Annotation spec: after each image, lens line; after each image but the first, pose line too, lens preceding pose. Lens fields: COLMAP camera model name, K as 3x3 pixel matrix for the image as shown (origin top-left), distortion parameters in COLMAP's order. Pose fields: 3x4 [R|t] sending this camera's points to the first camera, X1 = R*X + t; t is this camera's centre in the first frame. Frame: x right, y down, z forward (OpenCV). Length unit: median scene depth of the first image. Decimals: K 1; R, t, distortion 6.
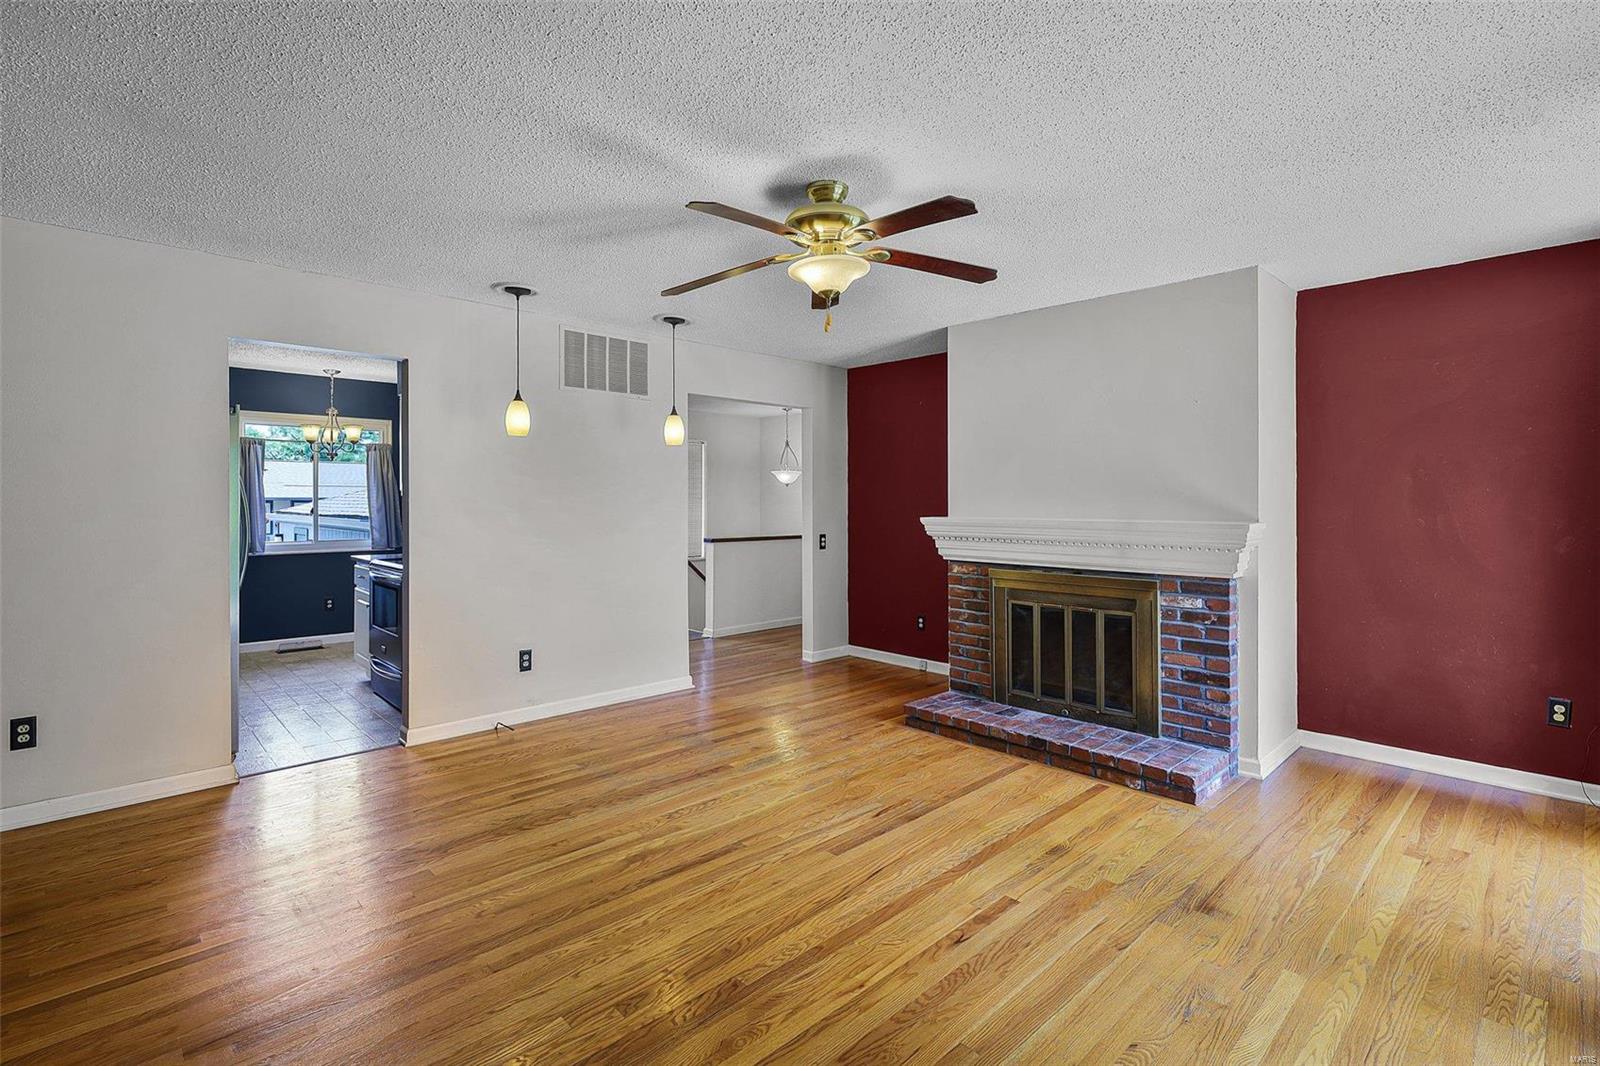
lens RADIAL K [[750.8, 0, 801.5], [0, 750.8, 501.9], [0, 0, 1]] dist [-0.000801, 0.000219]
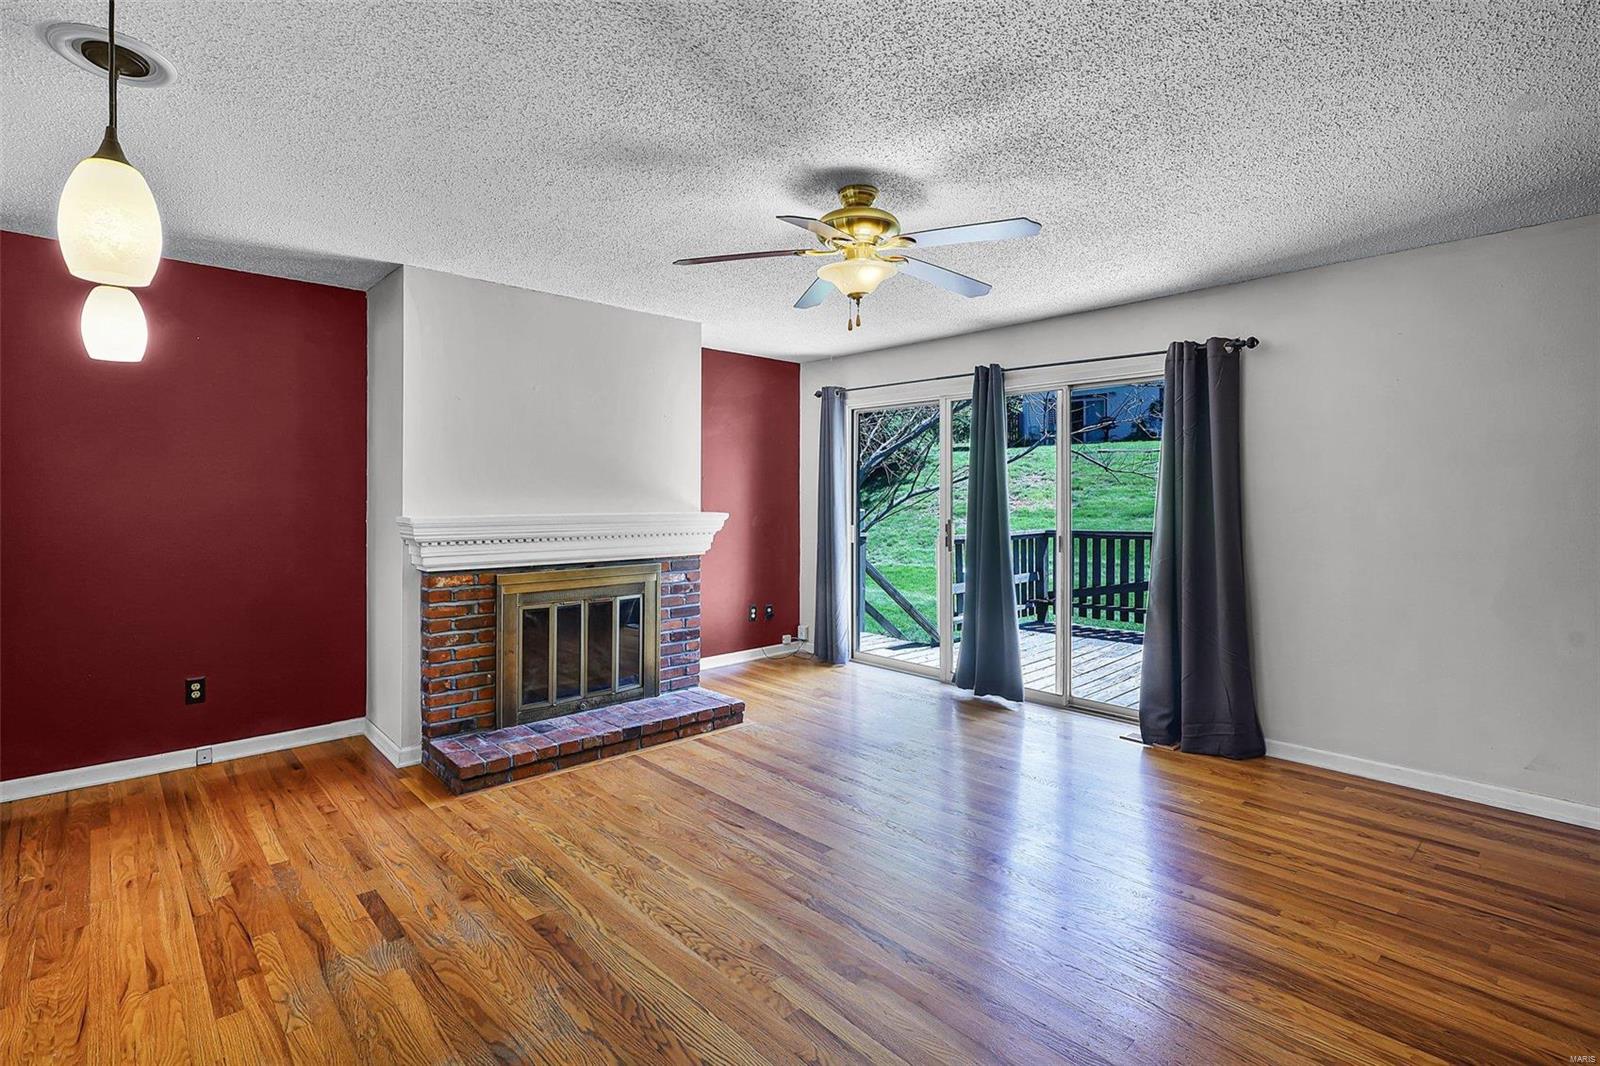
lens RADIAL K [[750.2, 0, 795.1], [0, 750.2, 494.3], [0, 0, 1]] dist [-0.000866, -0.000060]
pose [[0.015833, 0.006948, 0.999851, -0.704160], [0.001946, 0.999974, -0.006980, 0.004538], [-0.999873, 0.002056, 0.015819, 0.760190]]
